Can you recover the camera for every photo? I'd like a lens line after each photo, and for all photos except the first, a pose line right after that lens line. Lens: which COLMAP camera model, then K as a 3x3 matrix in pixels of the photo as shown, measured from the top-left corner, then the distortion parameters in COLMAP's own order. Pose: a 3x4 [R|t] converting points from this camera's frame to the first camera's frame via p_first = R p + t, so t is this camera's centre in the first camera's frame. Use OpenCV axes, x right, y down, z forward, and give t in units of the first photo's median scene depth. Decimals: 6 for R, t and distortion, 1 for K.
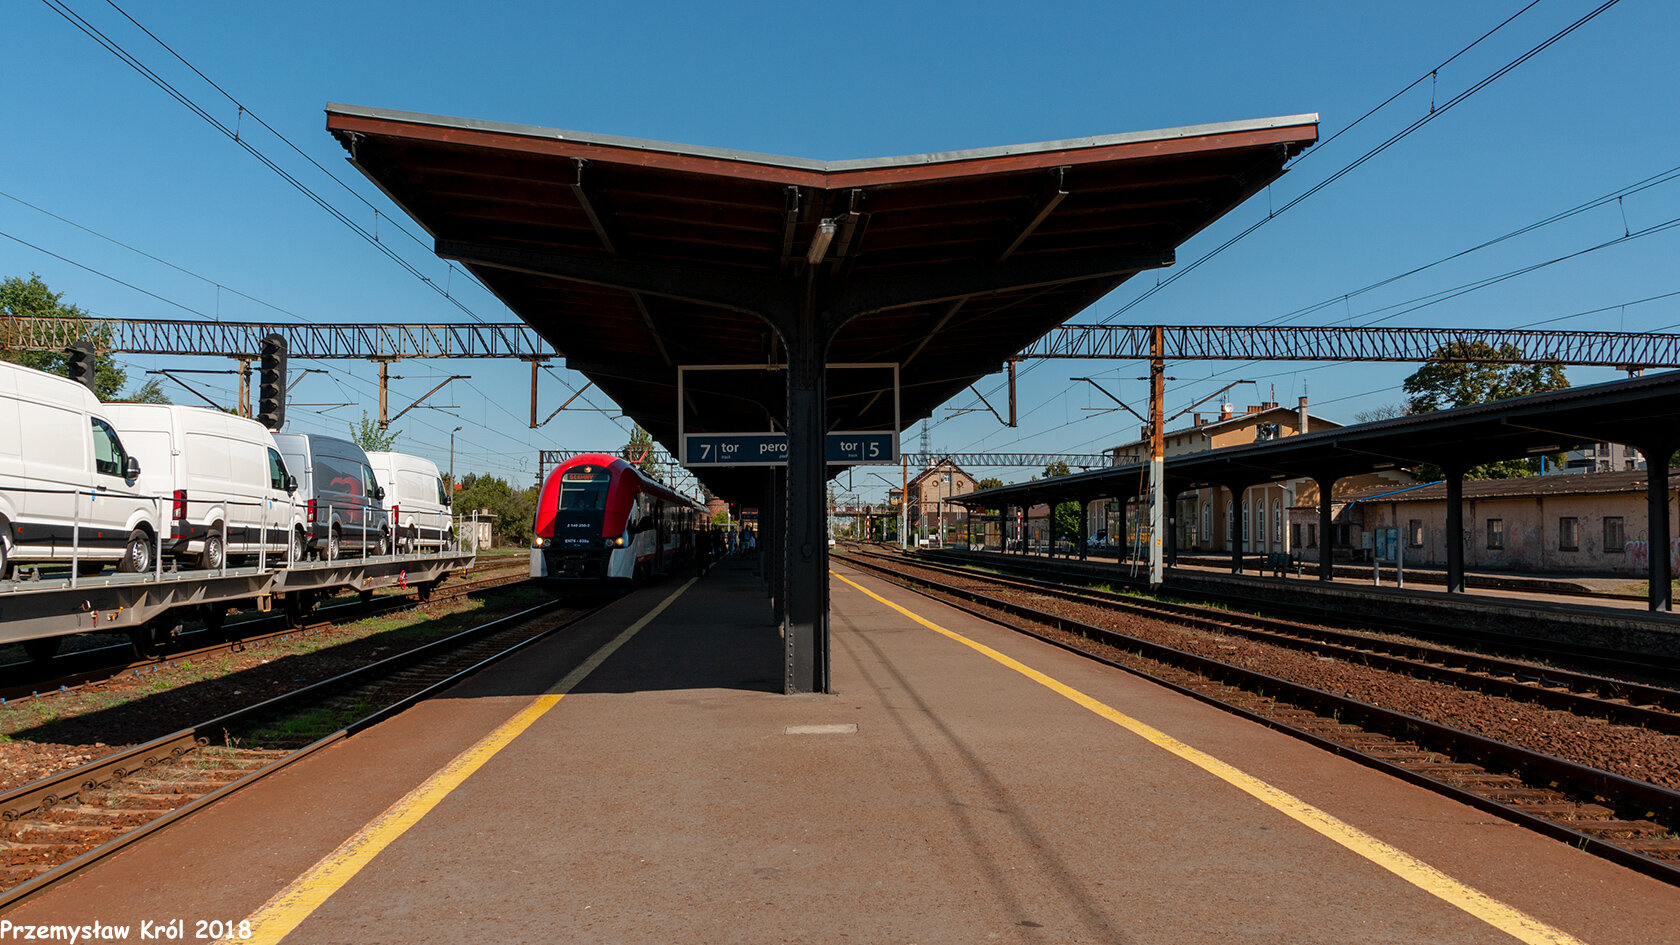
lens RADIAL K [[1306.7, 0, 819.0], [0, 1306.7, 468.2], [0, 0, 1]] dist [0.068916, -0.001759]
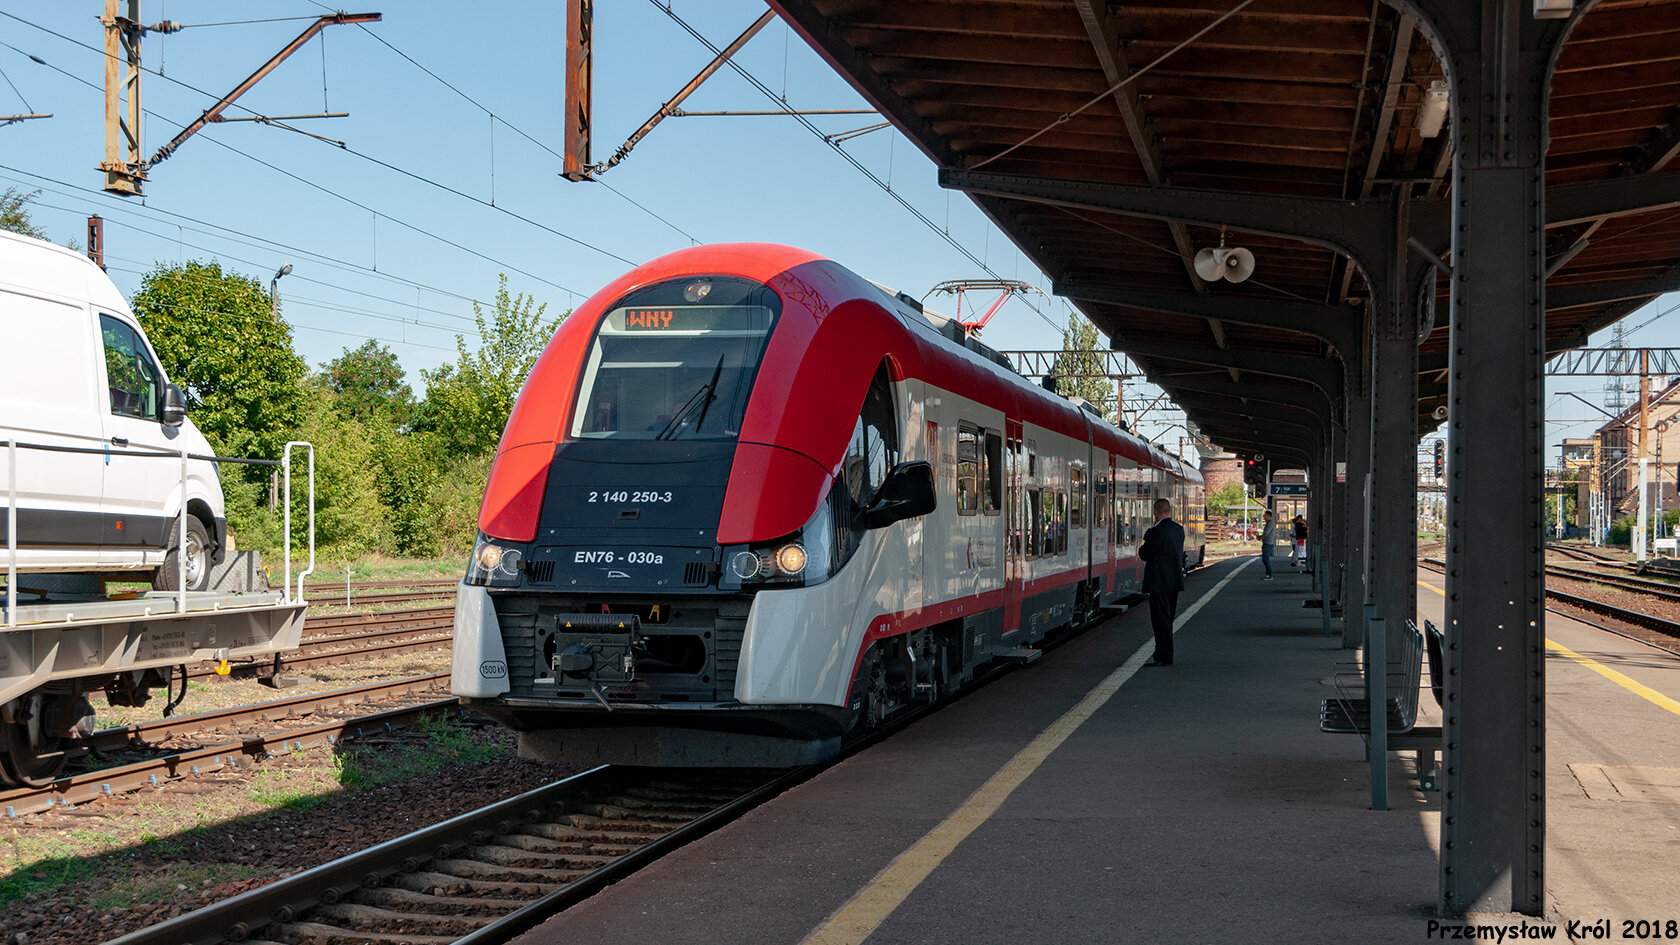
lens RADIAL K [[2549.1, 0, 840.0], [0, 2549.1, 472.5], [0, 0, 1]] dist [0.015214, -0.125291]
pose [[0.973241, -0.001205, -0.229783, -0.028472], [0.007612, 0.999607, 0.026998, 0.025536], [0.229660, -0.028025, 0.972867, 0.521557]]
